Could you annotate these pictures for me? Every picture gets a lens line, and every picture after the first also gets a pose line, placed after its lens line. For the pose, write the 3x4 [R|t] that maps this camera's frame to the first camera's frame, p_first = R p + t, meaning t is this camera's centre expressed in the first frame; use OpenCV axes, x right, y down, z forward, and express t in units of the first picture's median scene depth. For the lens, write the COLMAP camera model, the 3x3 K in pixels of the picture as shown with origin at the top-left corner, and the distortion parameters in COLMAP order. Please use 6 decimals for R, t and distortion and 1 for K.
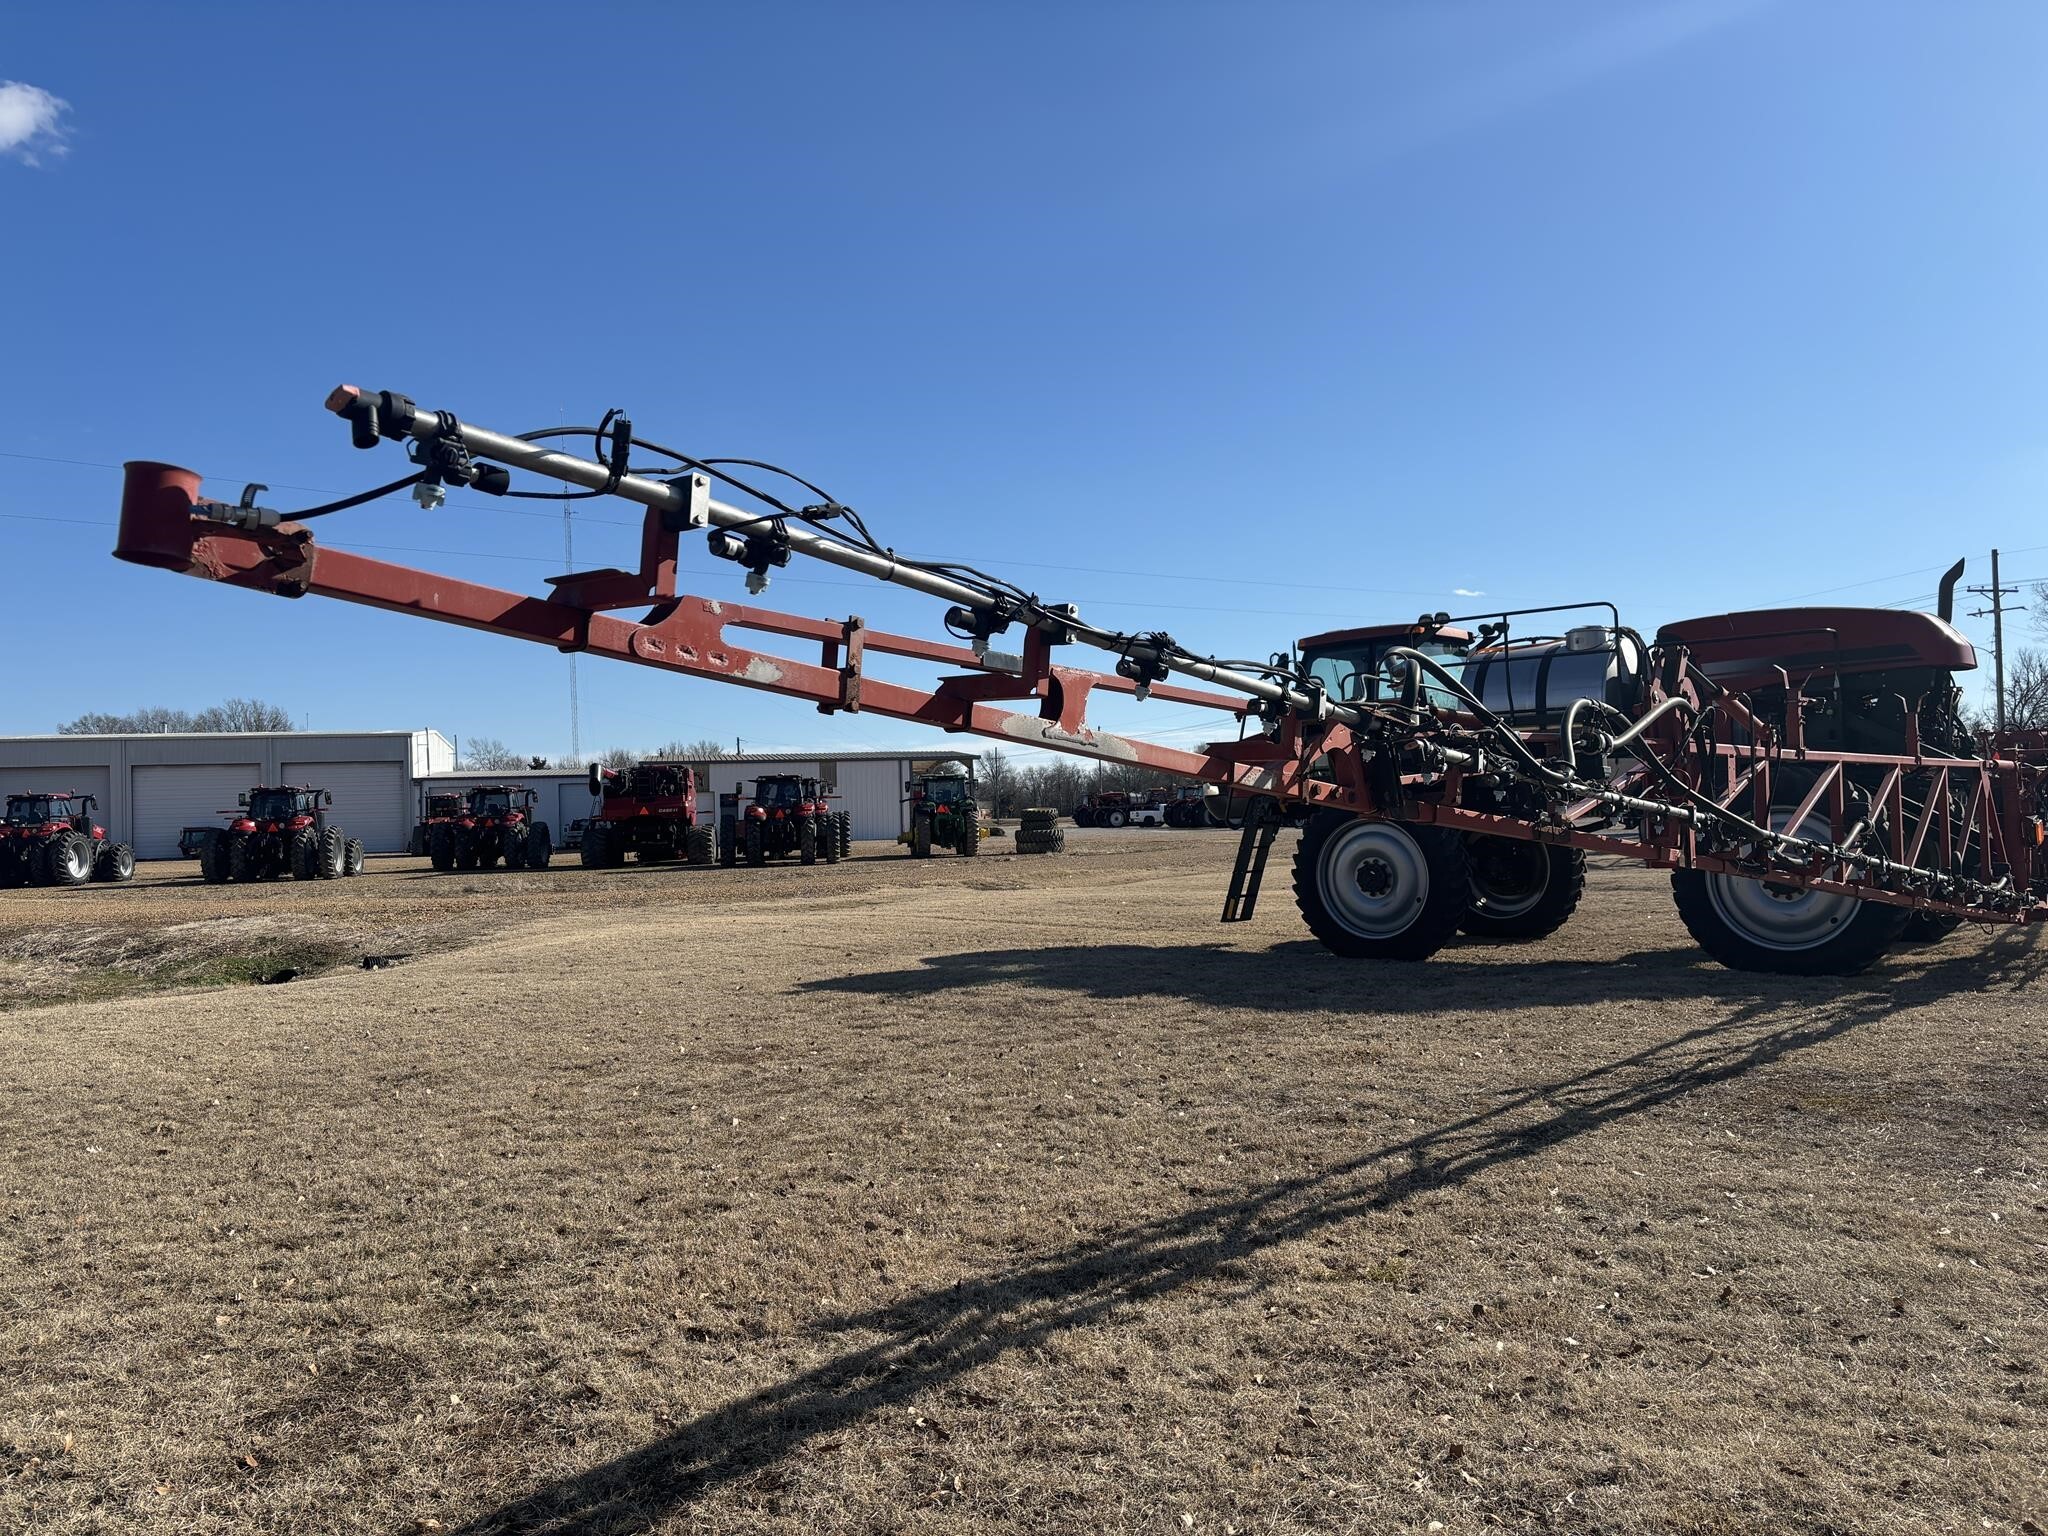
lens RADIAL K [[1519.8, 0, 1028.0], [0, 1519.8, 756.8], [0, 0, 1]] dist [0.024442, -0.012992]
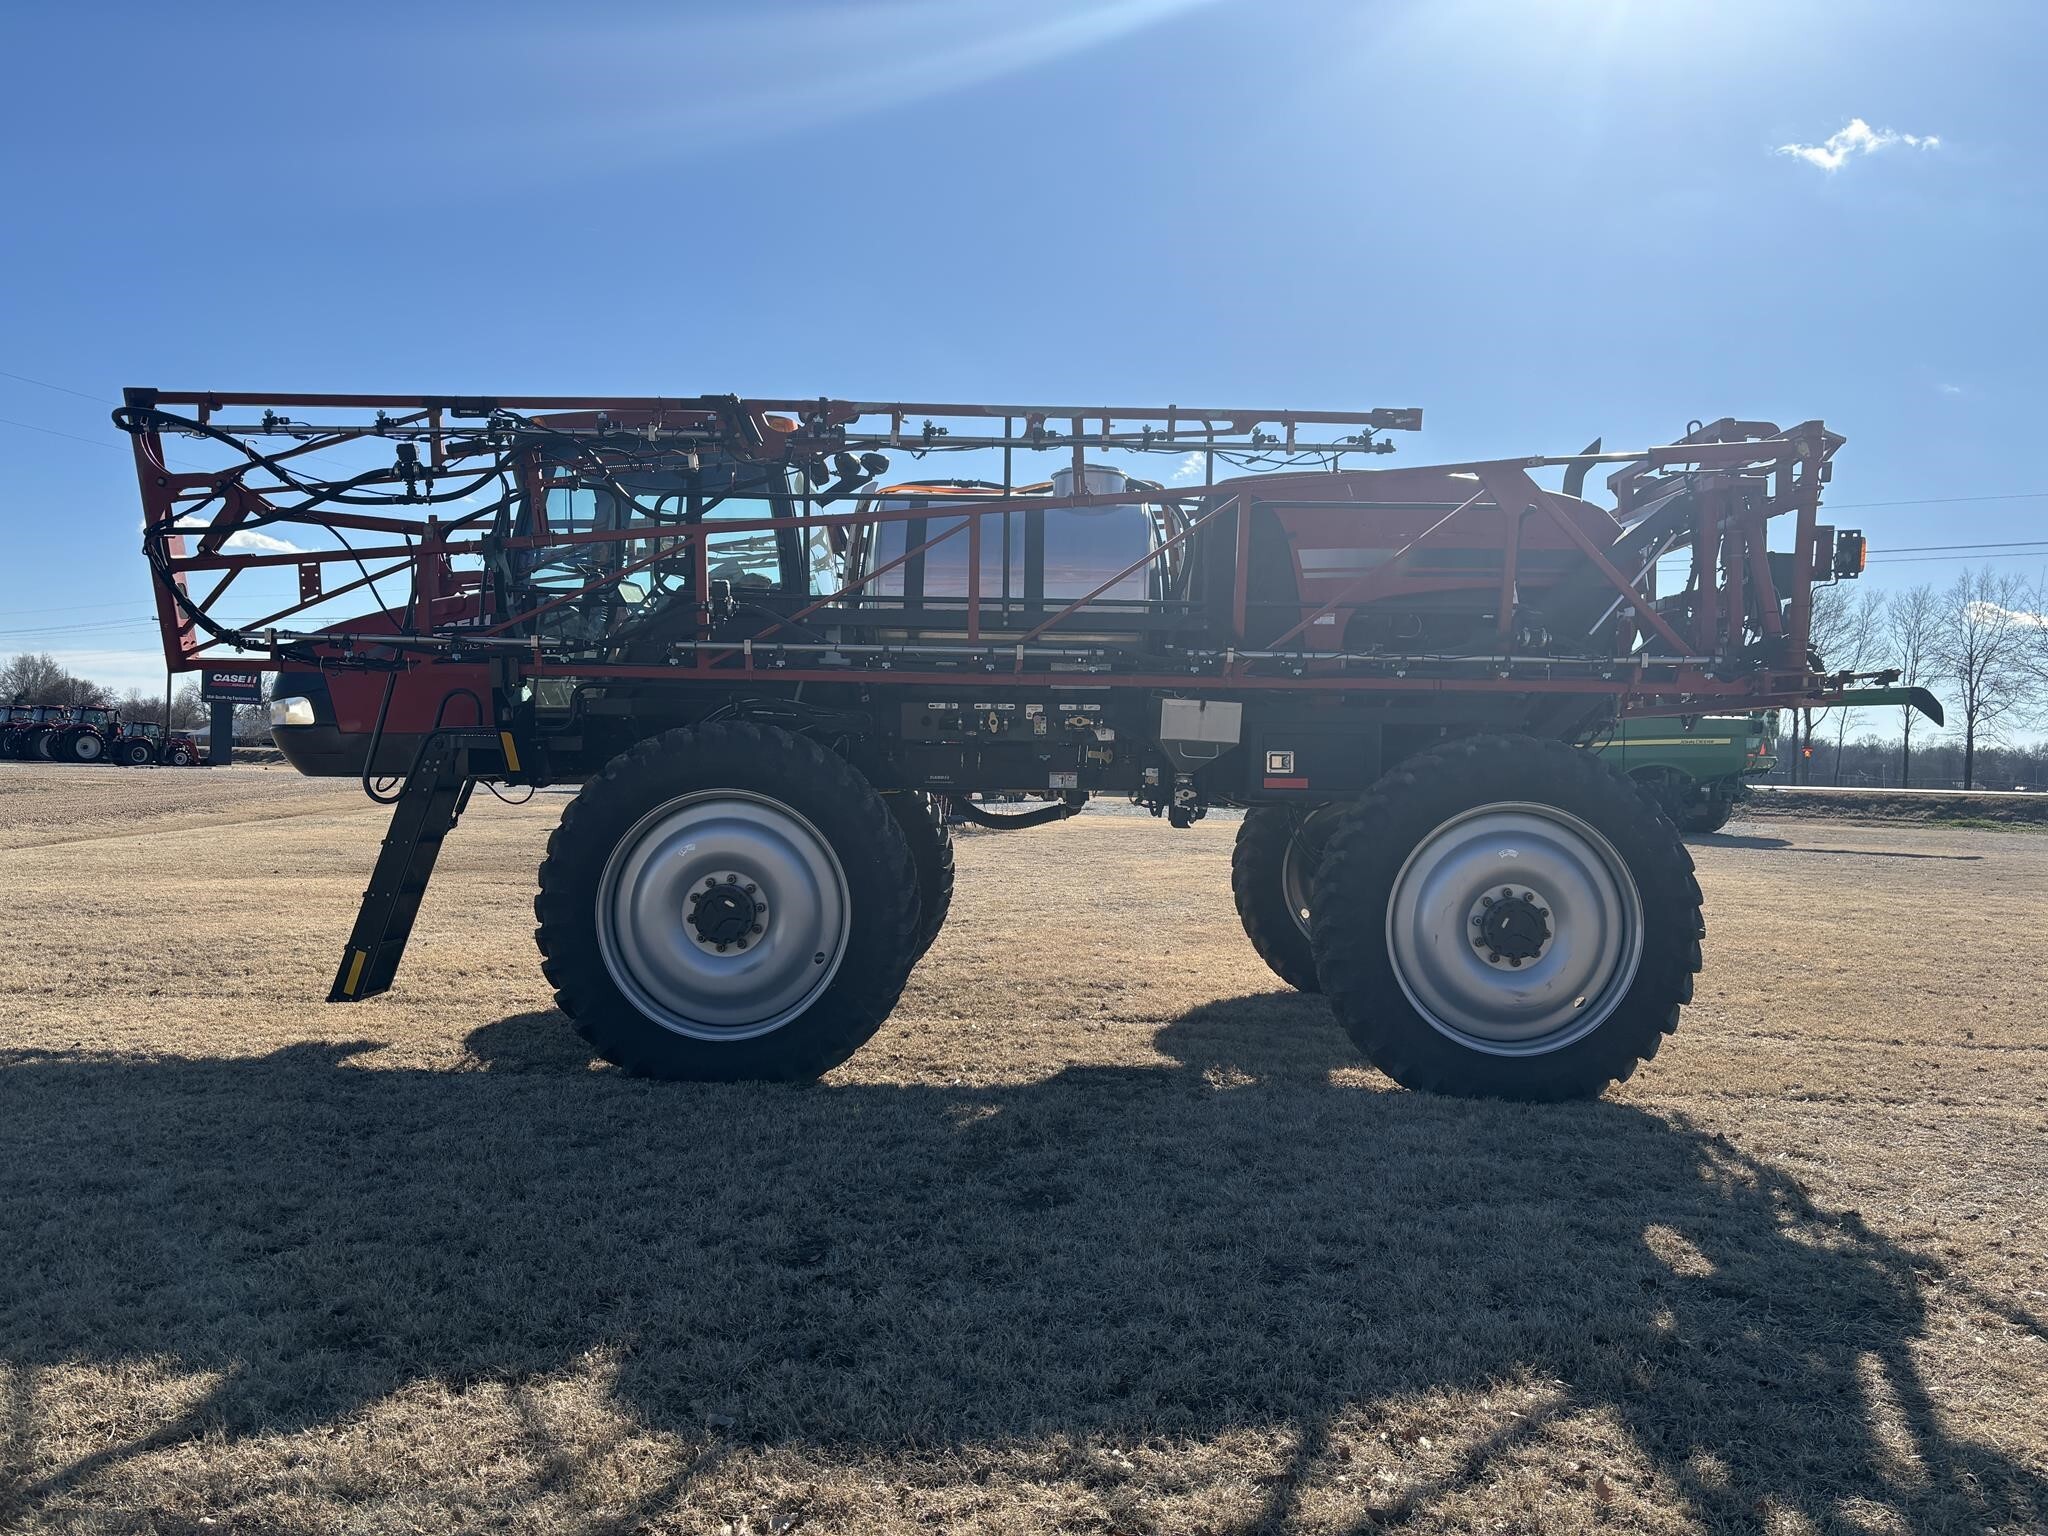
lens RADIAL K [[1519.8, 0, 1028.2], [0, 1519.8, 765.8], [0, 0, 1]] dist [0.024442, -0.012992]
pose [[0.759375, 0.047872, 0.648889, -0.014462], [-0.073388, 0.997227, 0.012312, 0.019676], [-0.646501, -0.056970, 0.760783, 0.556479]]
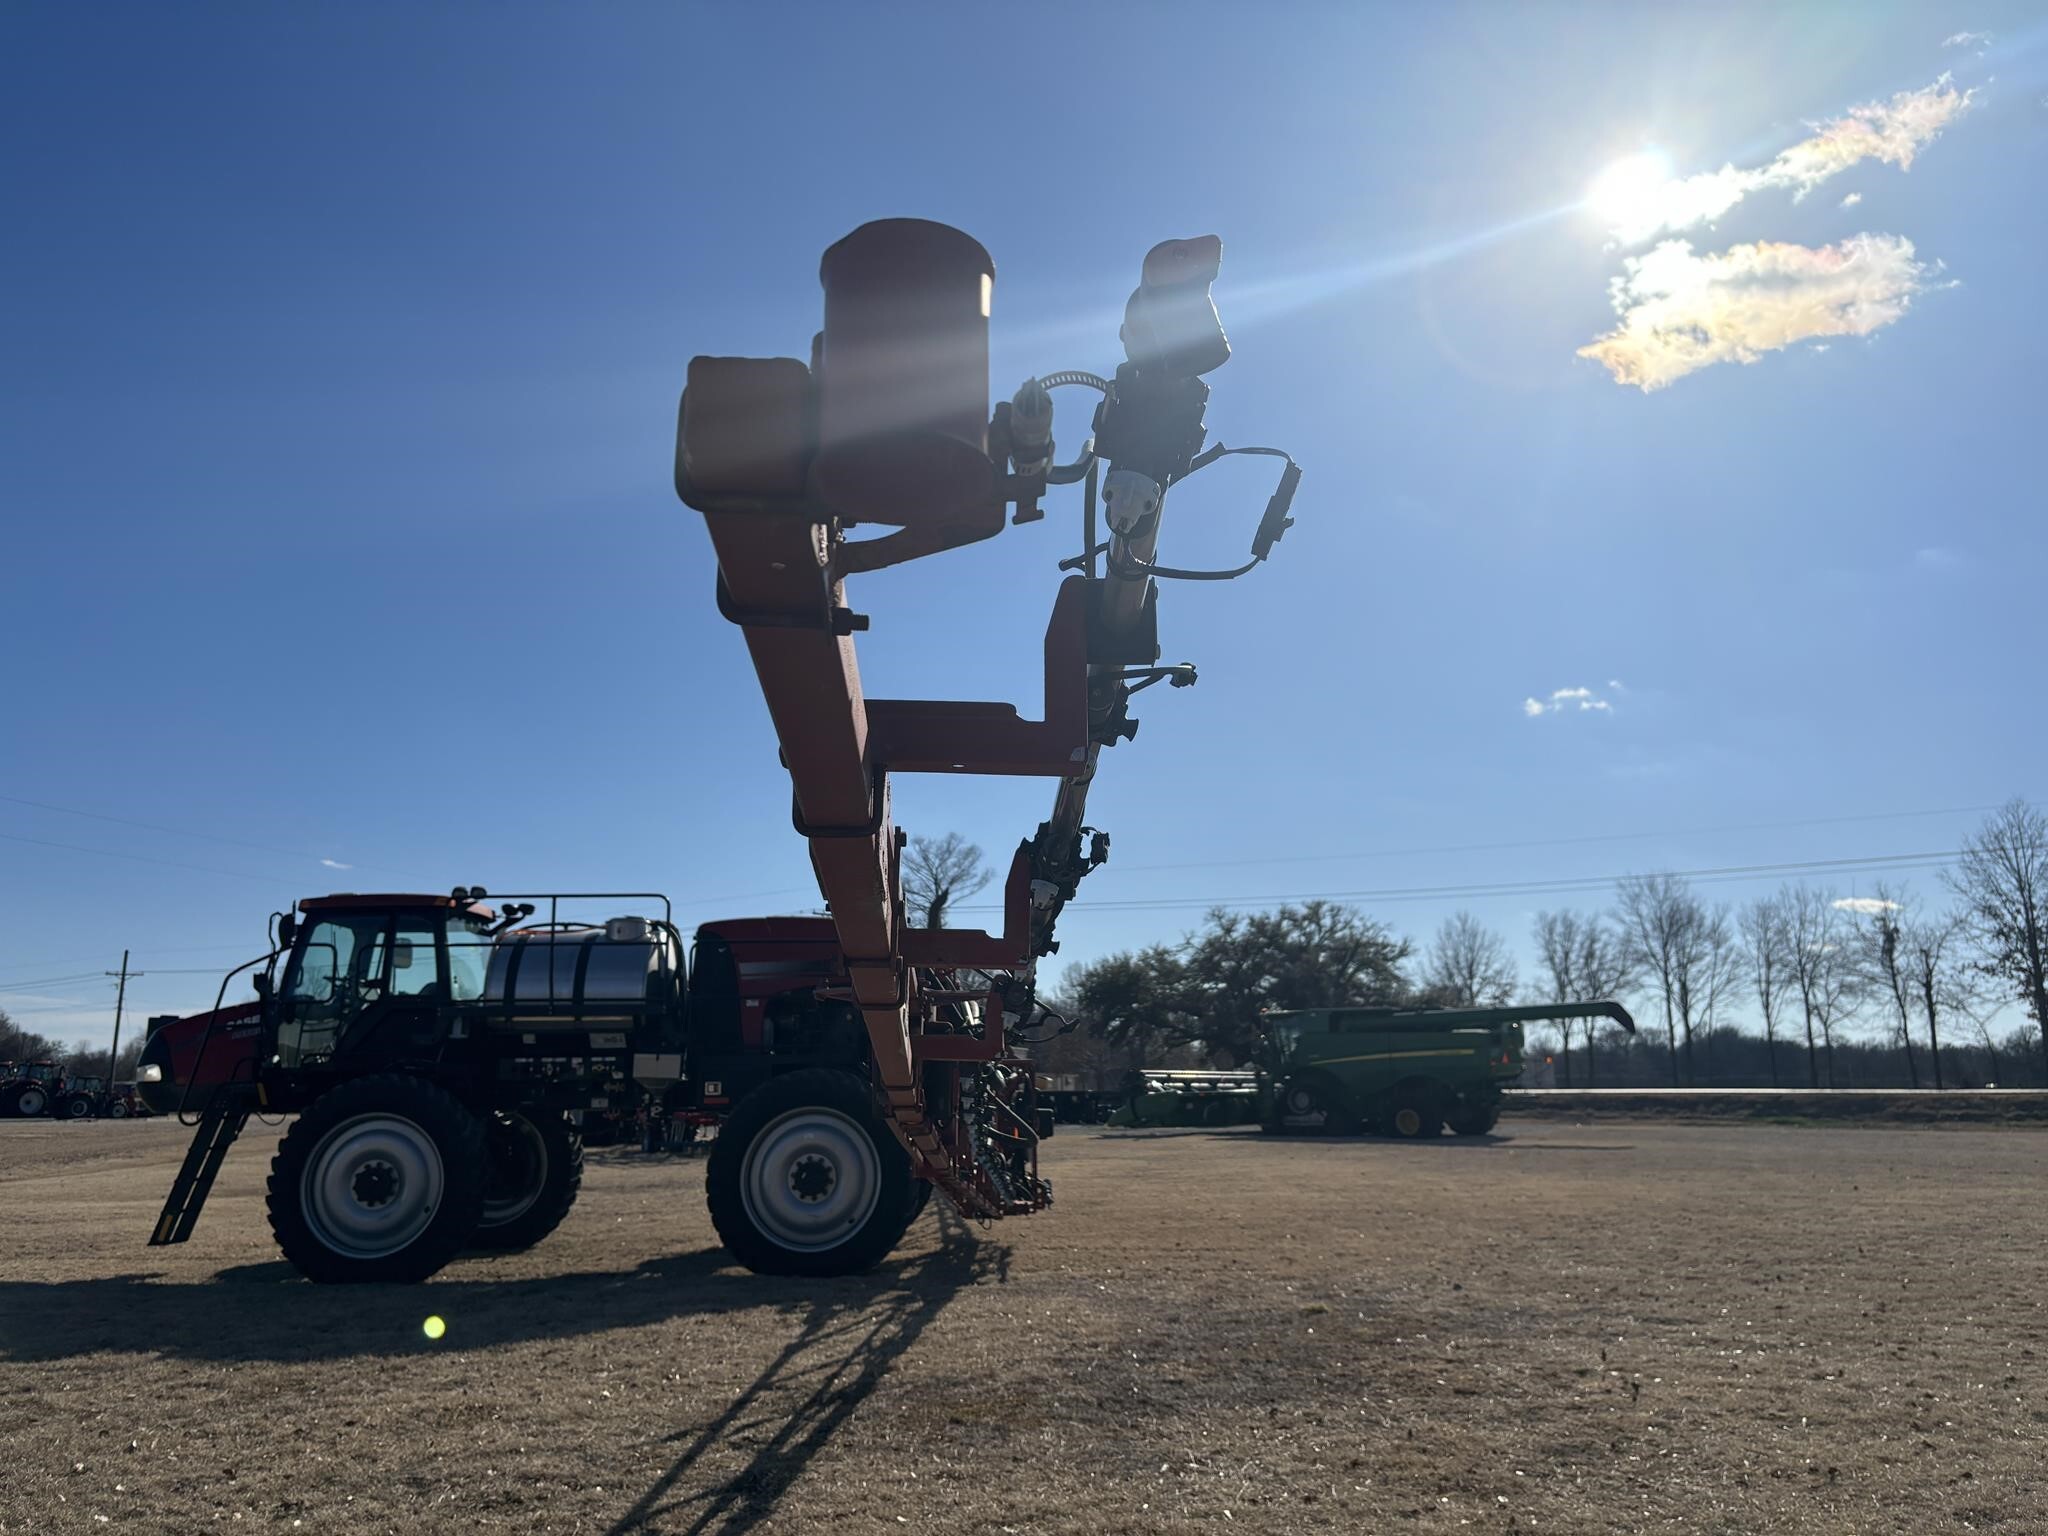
lens RADIAL K [[1519.8, 0, 1011.0], [0, 1519.8, 758.9], [0, 0, 1]] dist [0.024442, -0.012992]
pose [[0.755945, 0.164102, 0.633733, -0.086240], [-0.043897, 0.978599, -0.201040, 0.001736], [-0.653162, 0.124156, 0.746971, 0.083096]]
